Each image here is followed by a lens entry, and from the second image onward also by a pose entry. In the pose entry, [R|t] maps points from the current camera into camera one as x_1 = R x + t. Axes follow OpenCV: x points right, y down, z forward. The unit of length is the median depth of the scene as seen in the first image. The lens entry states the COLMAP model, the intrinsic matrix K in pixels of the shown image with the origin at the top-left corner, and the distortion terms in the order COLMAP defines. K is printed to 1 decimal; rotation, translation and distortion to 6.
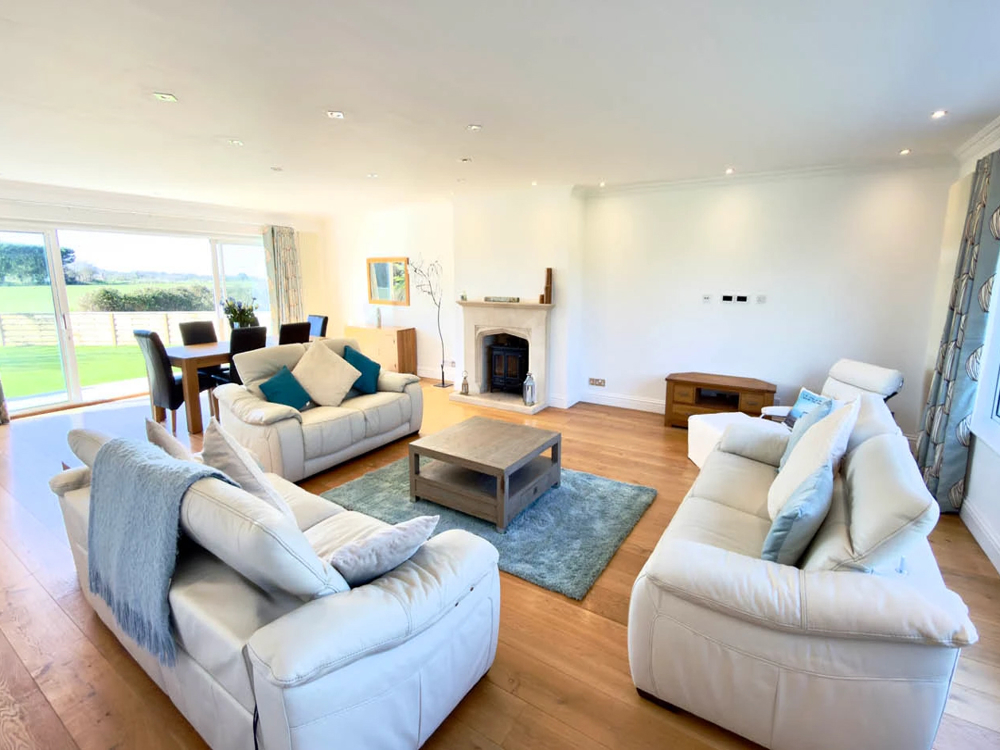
lens RADIAL K [[459.0, 0, 498.9], [0, 459.0, 369.1], [0, 0, 1]] dist [0.000026, 0.000336]
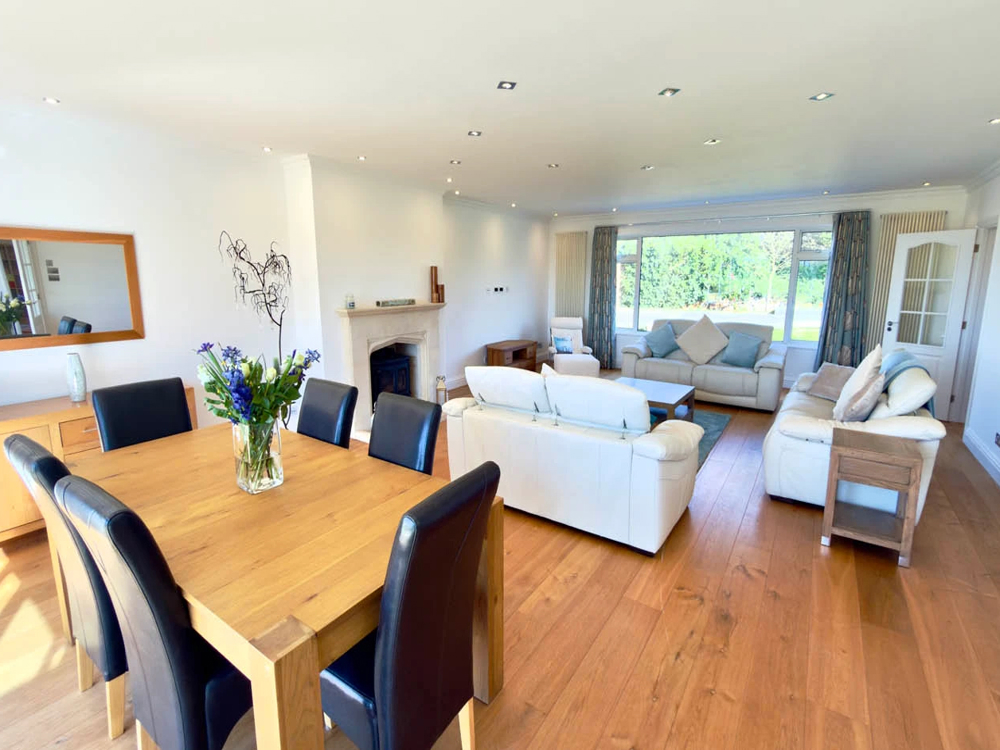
lens RADIAL K [[459.0, 0, 502.4], [0, 459.0, 375.6], [0, 0, 1]] dist [0.000026, 0.000336]
pose [[0.026733, -0.214903, 0.976270, -1.030554], [0.201665, 0.957698, 0.205293, -0.194440], [-0.979090, 0.191392, 0.068940, 0.960894]]
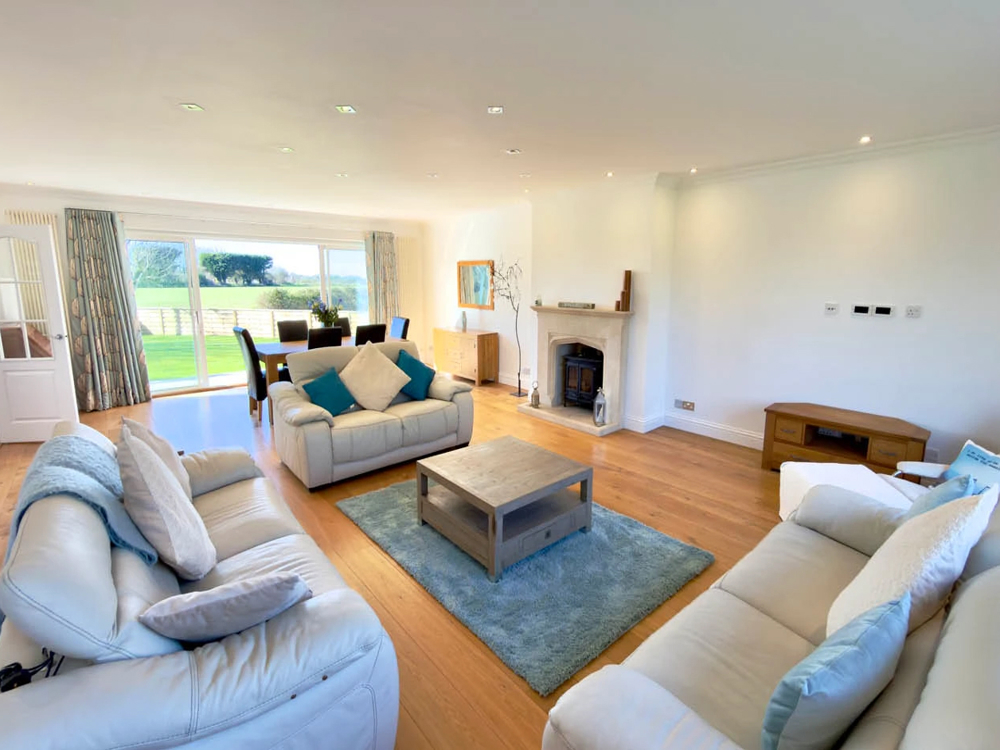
lens RADIAL K [[459.0, 0, 498.2], [0, 459.0, 367.2], [0, 0, 1]] dist [0.000026, 0.000336]
pose [[0.958473, 0.055993, -0.279633, 0.146570], [-0.059261, 0.998237, -0.003236, -0.022569], [0.278959, 0.019673, 0.960102, 0.114004]]
